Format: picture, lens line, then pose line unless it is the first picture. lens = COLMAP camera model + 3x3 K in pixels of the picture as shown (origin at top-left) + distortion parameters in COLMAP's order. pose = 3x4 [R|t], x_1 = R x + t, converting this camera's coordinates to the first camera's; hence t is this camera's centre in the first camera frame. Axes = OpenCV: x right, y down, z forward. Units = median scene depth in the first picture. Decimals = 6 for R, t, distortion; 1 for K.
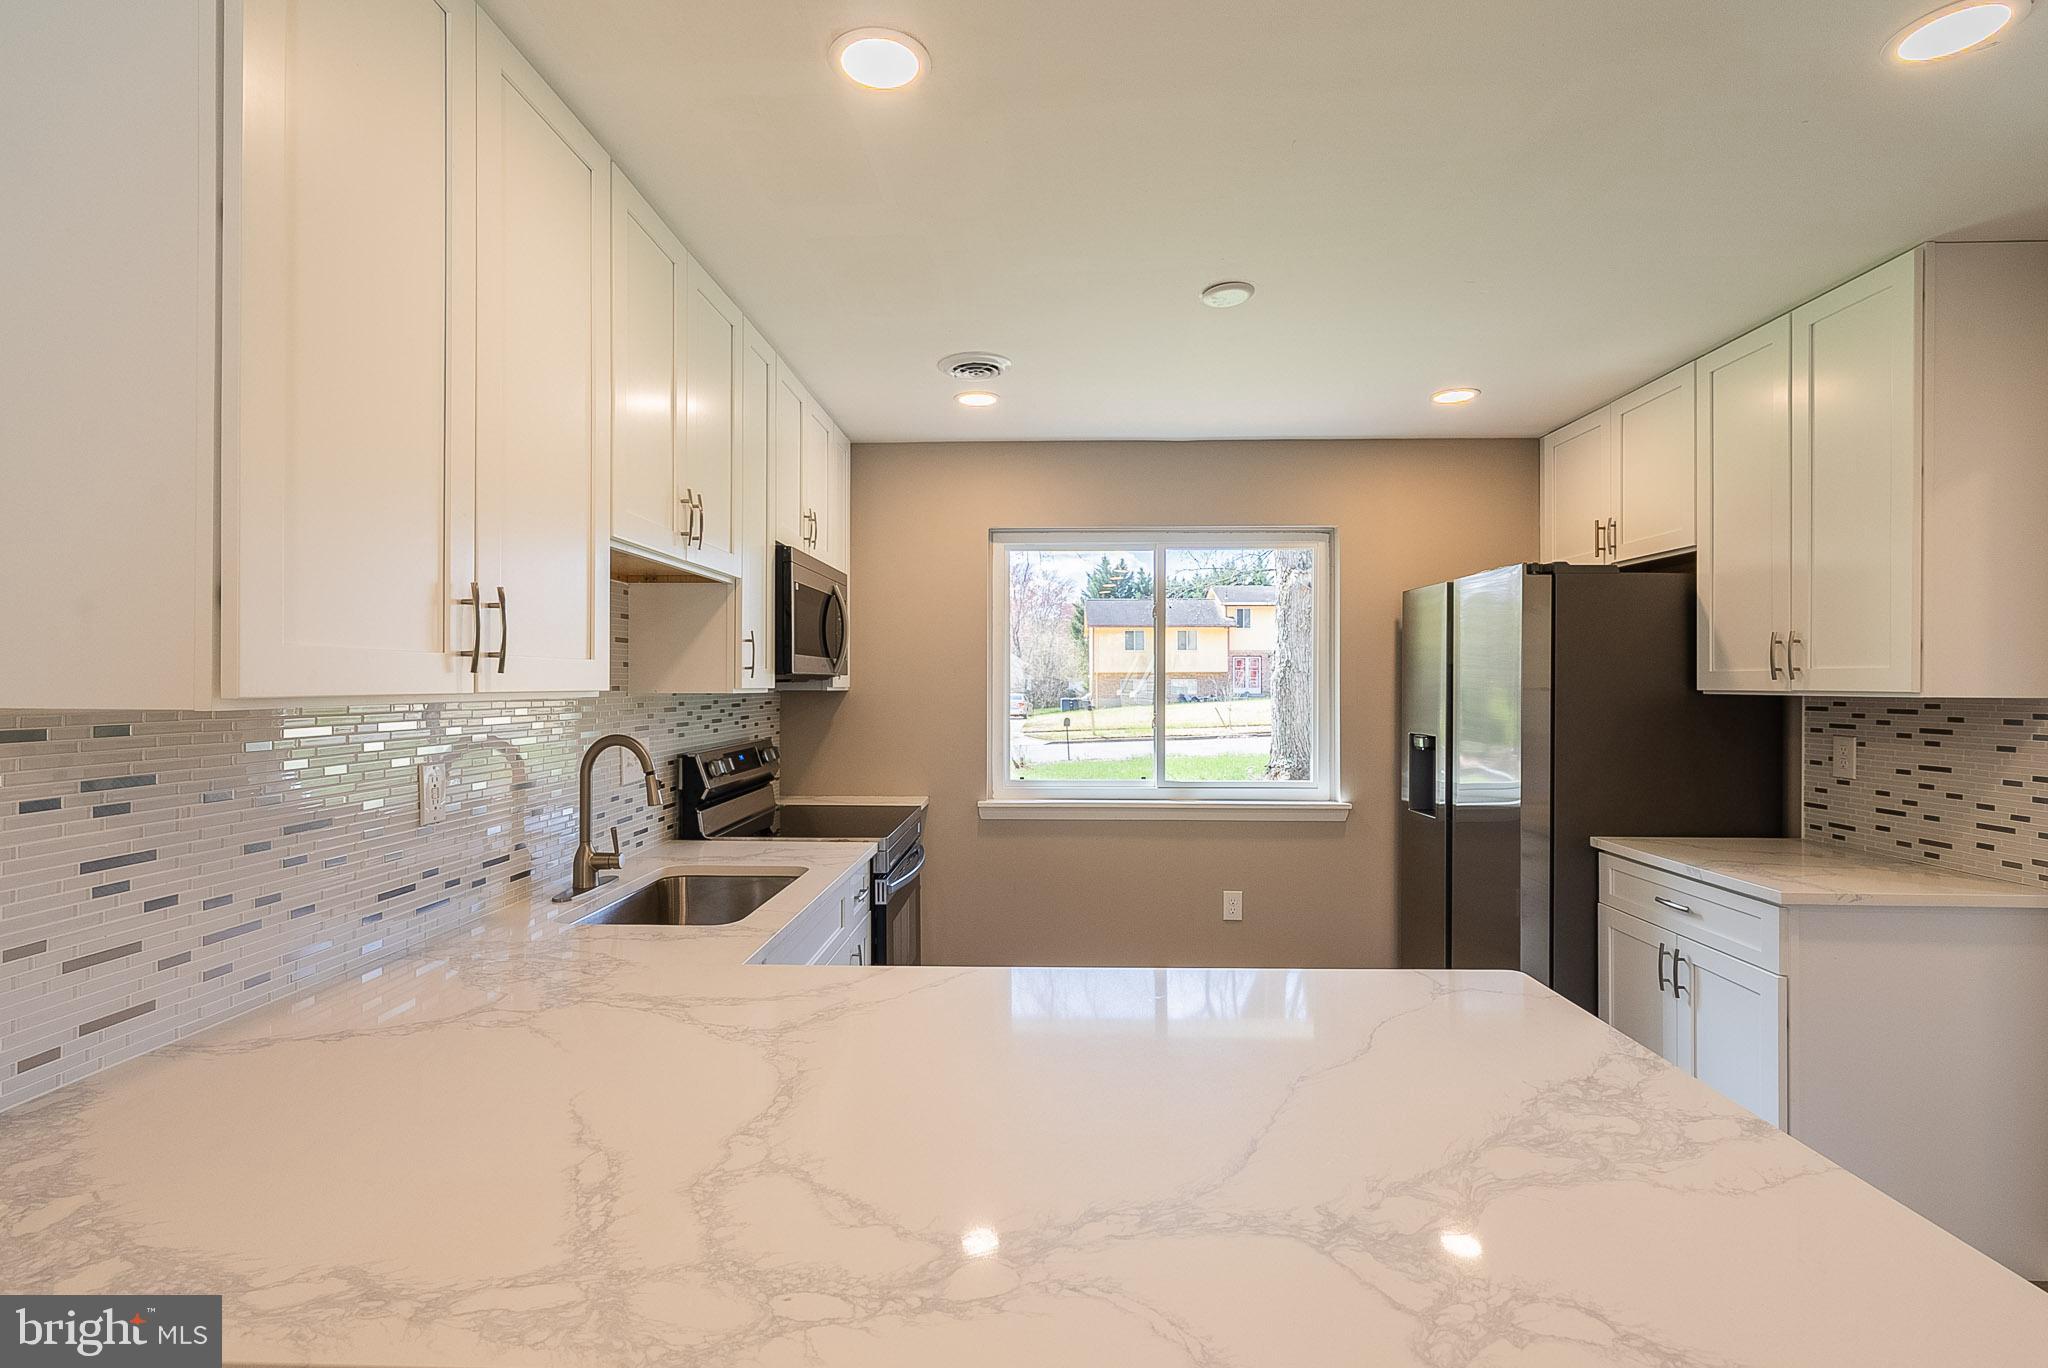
lens RADIAL K [[951.5, 0, 1019.5], [0, 951.5, 683.2], [0, 0, 1]] dist [-0.005236, 0.003321]
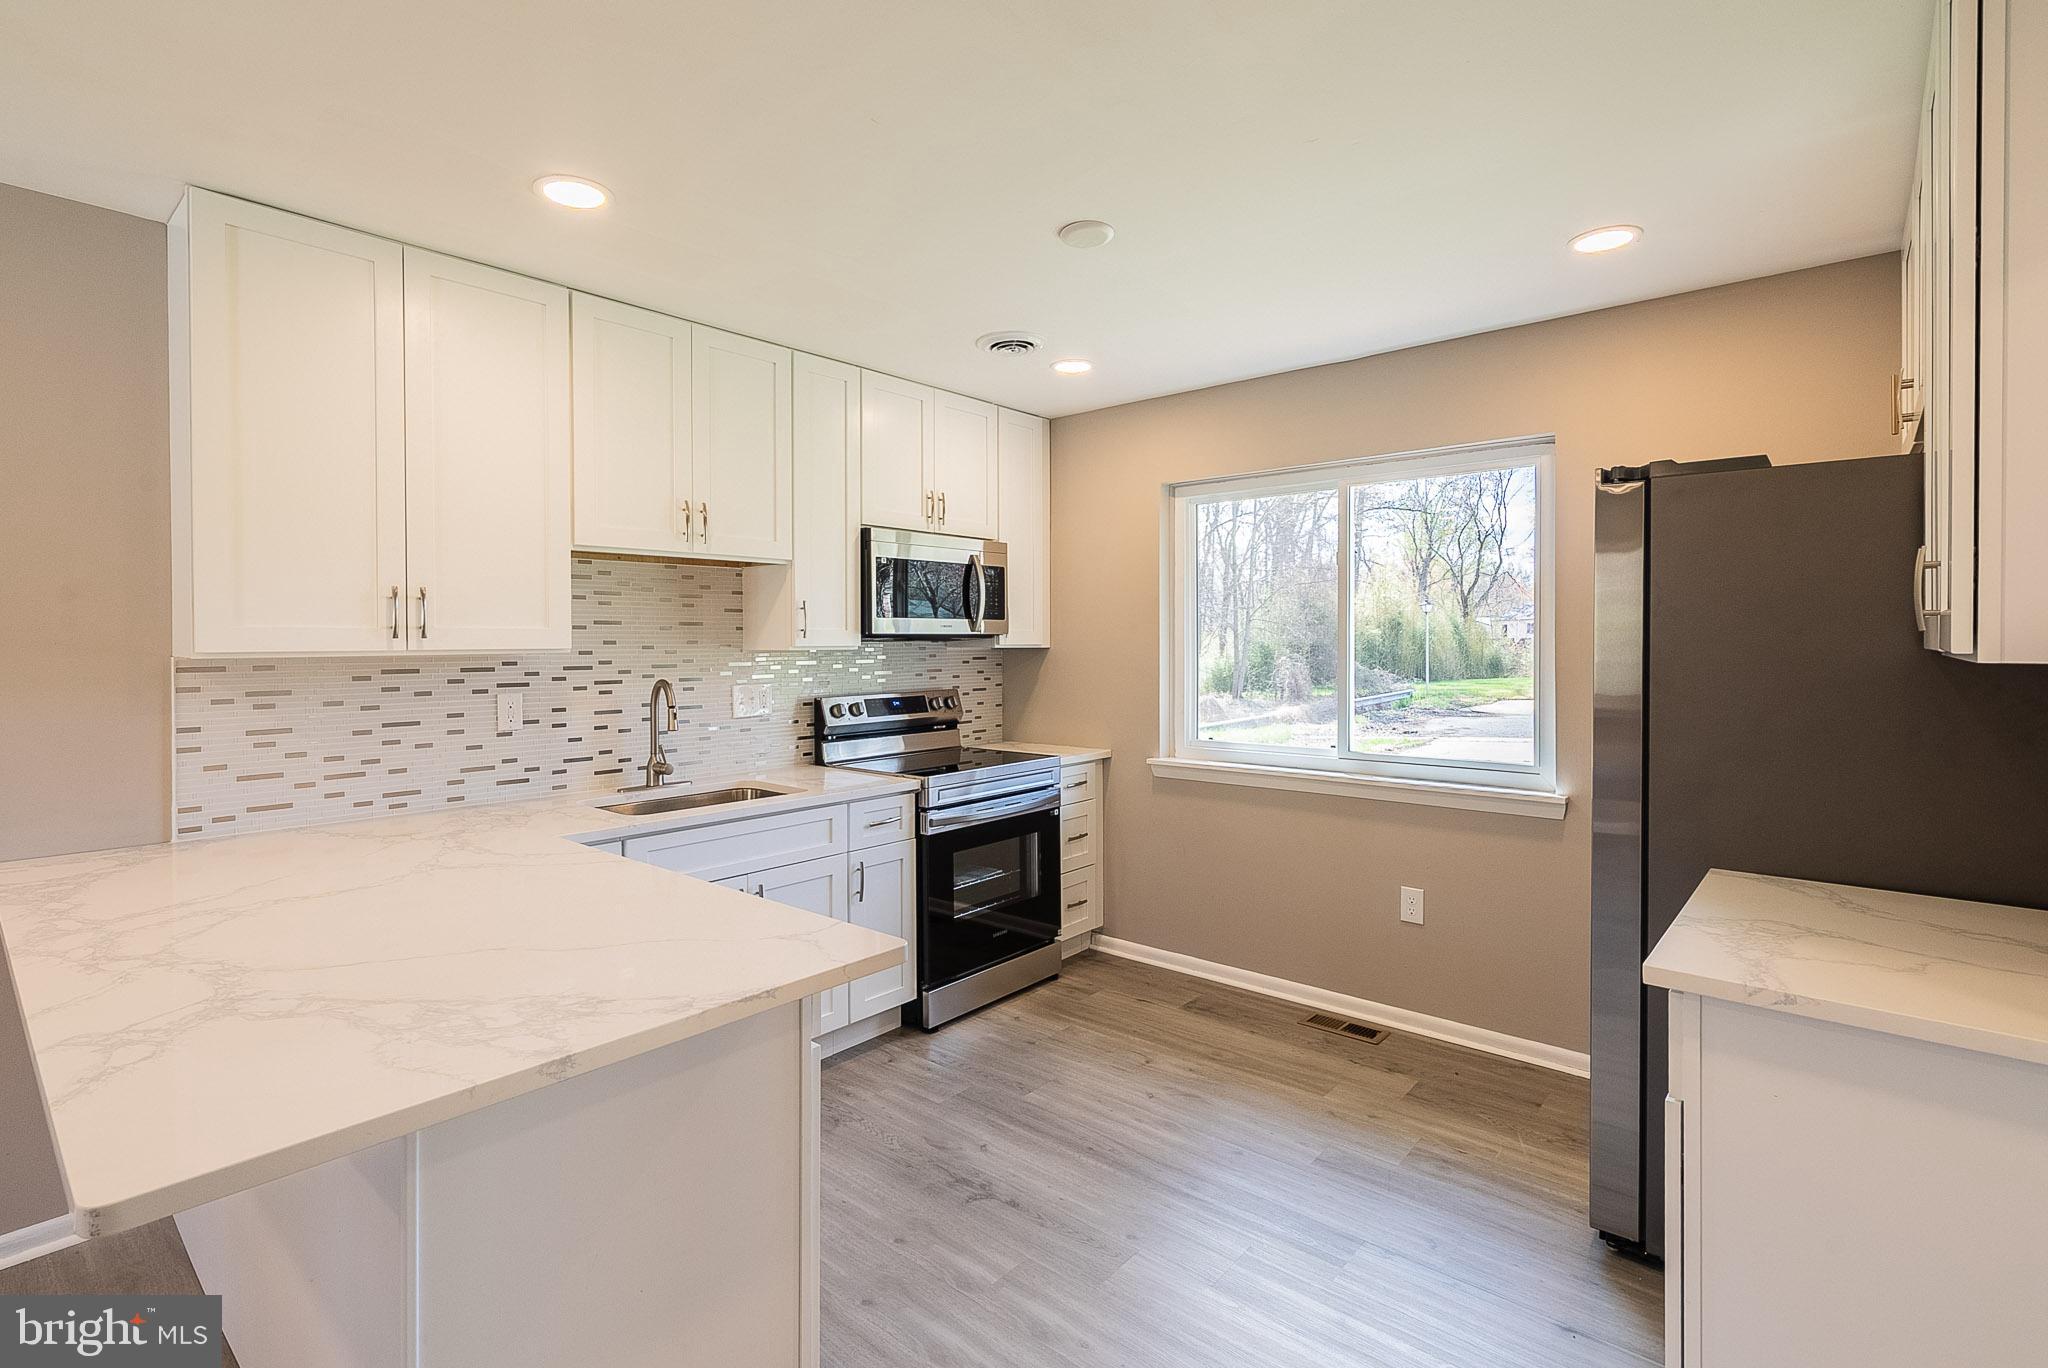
lens RADIAL K [[951.5, 0, 992.6], [0, 951.5, 645.6], [0, 0, 1]] dist [-0.005236, 0.003321]
pose [[0.772851, -0.000636, -0.634587, 0.662629], [0.004726, 0.999978, 0.004753, -0.000143], [0.634570, -0.006672, 0.772837, 0.173499]]
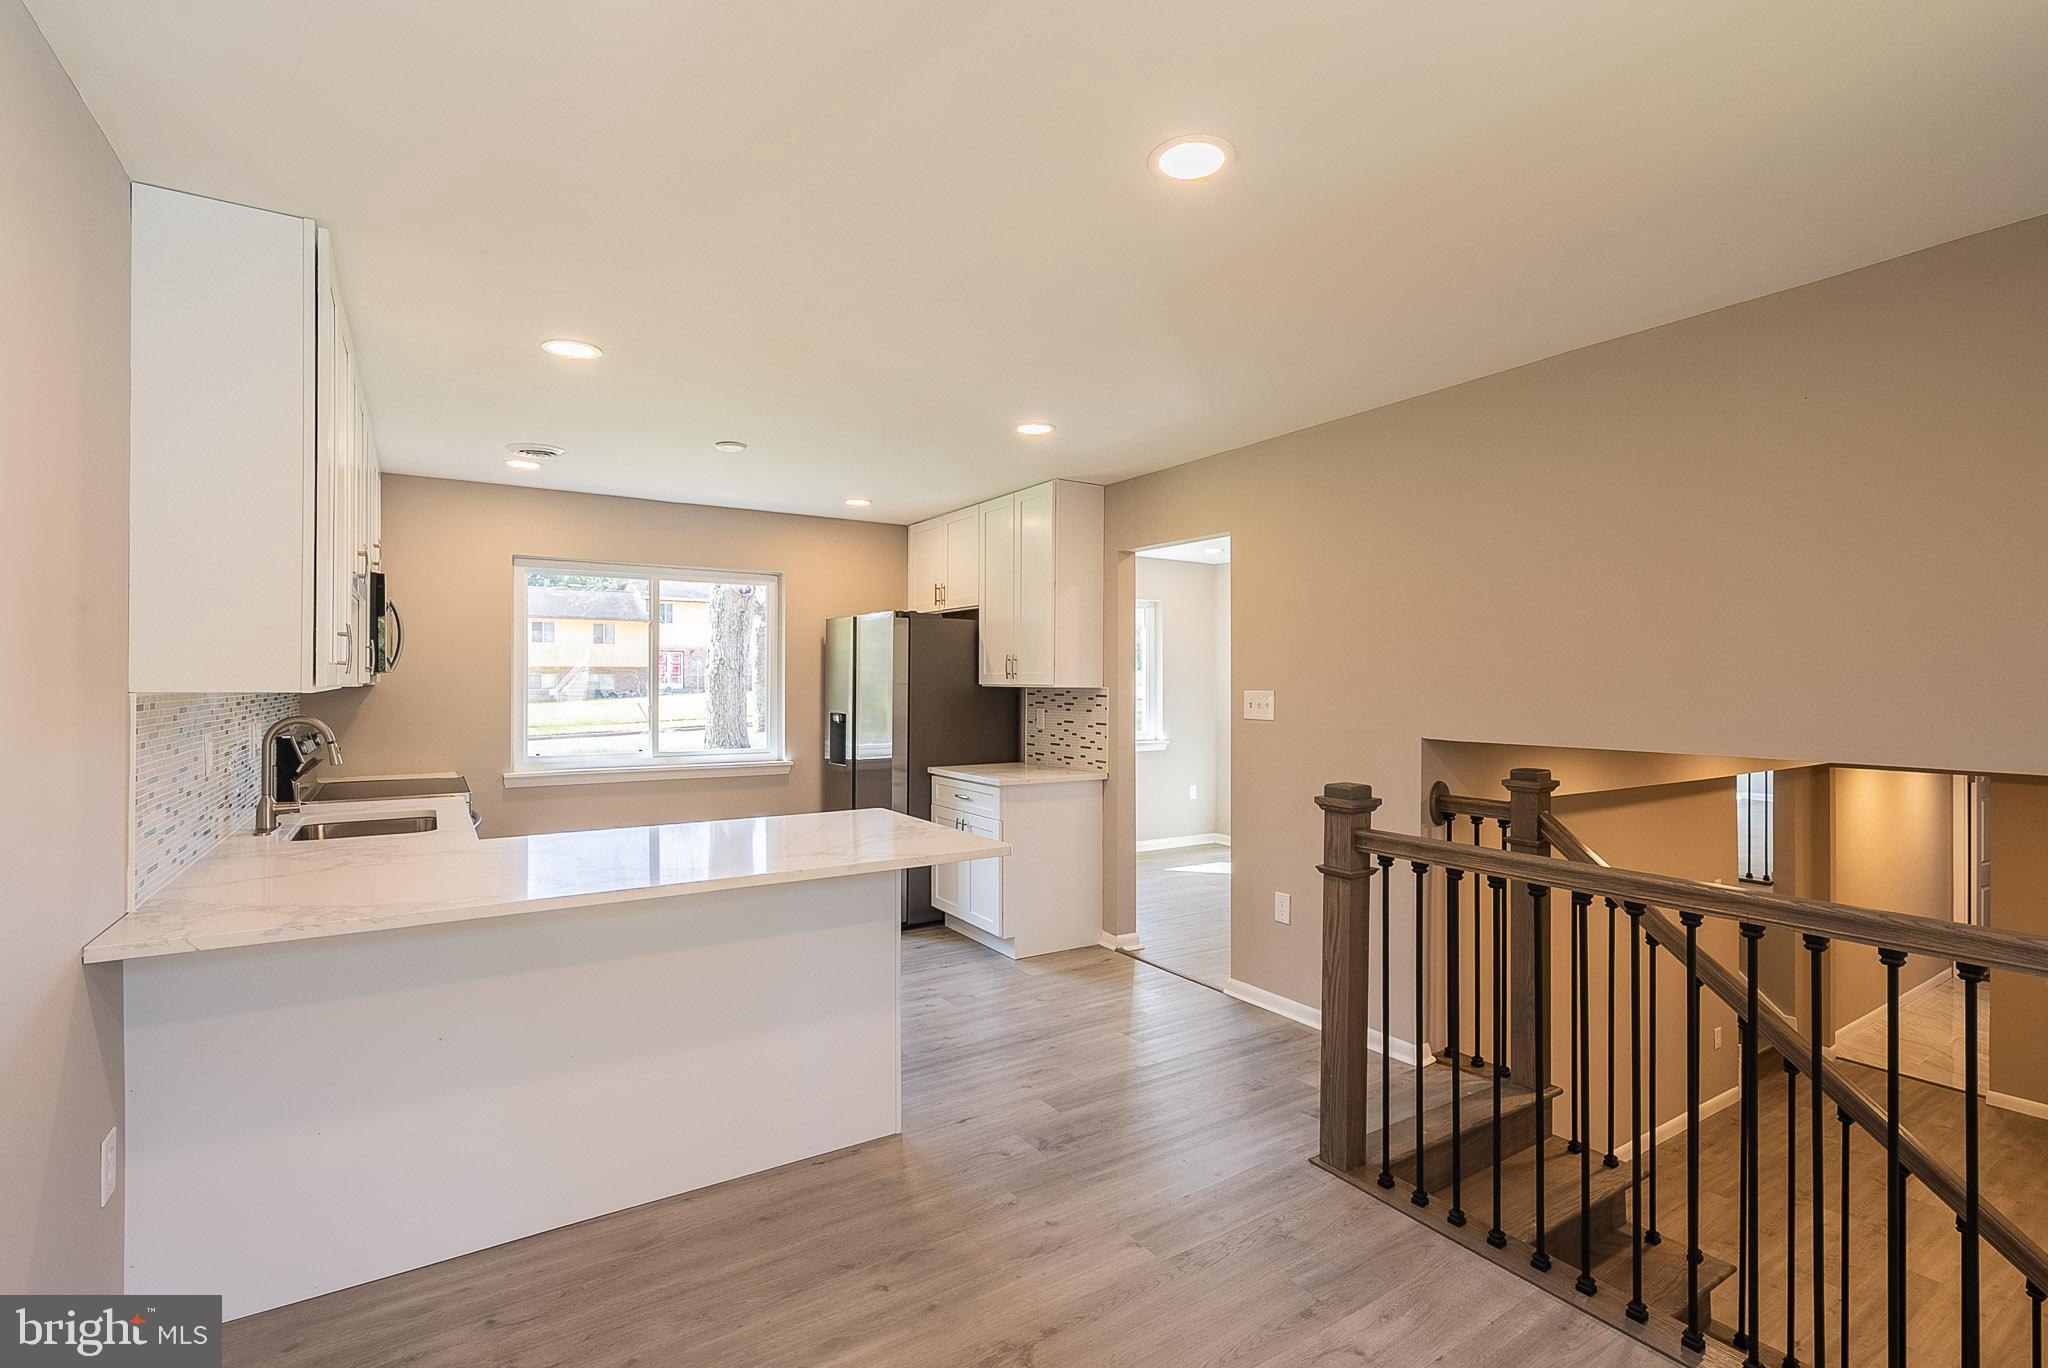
lens RADIAL K [[951.5, 0, 1018.7], [0, 951.5, 680.7], [0, 0, 1]] dist [-0.005236, 0.003321]
pose [[0.829482, 0.001806, 0.558530, -0.256339], [-0.002999, 0.999995, 0.001220, -0.001980], [-0.558525, -0.002687, 0.829483, -0.583539]]
